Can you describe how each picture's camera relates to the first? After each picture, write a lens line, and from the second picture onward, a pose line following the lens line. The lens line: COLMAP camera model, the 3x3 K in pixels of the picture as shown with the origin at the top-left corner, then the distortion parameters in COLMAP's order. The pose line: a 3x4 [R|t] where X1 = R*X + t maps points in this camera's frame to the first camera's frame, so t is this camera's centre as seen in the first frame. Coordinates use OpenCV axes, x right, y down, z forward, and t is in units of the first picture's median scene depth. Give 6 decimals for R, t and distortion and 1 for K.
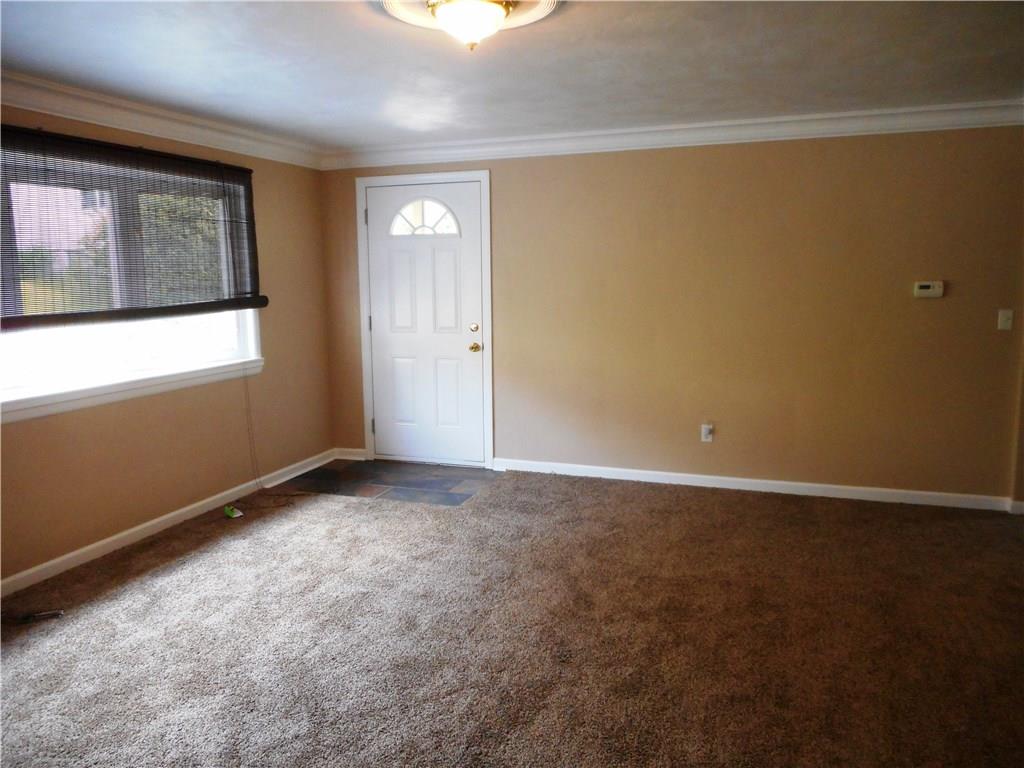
lens RADIAL K [[776.8, 0, 512.0], [0, 776.8, 384.0], [0, 0, 1]] dist [0.008892, 0.005789]
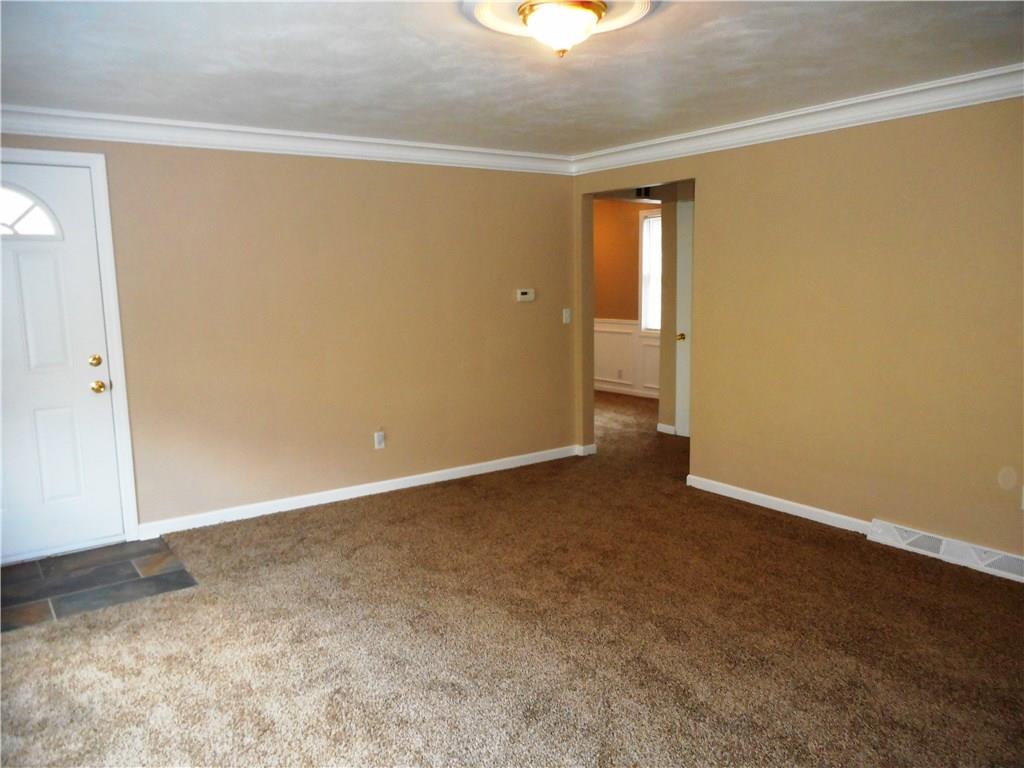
lens RADIAL K [[776.8, 0, 512.0], [0, 776.8, 384.0], [0, 0, 1]] dist [0.008892, 0.005789]
pose [[0.573729, -0.114982, 0.810934, -0.524185], [0.131042, 0.990229, 0.047693, -0.040522], [-0.808494, 0.078904, 0.583191, 0.283195]]
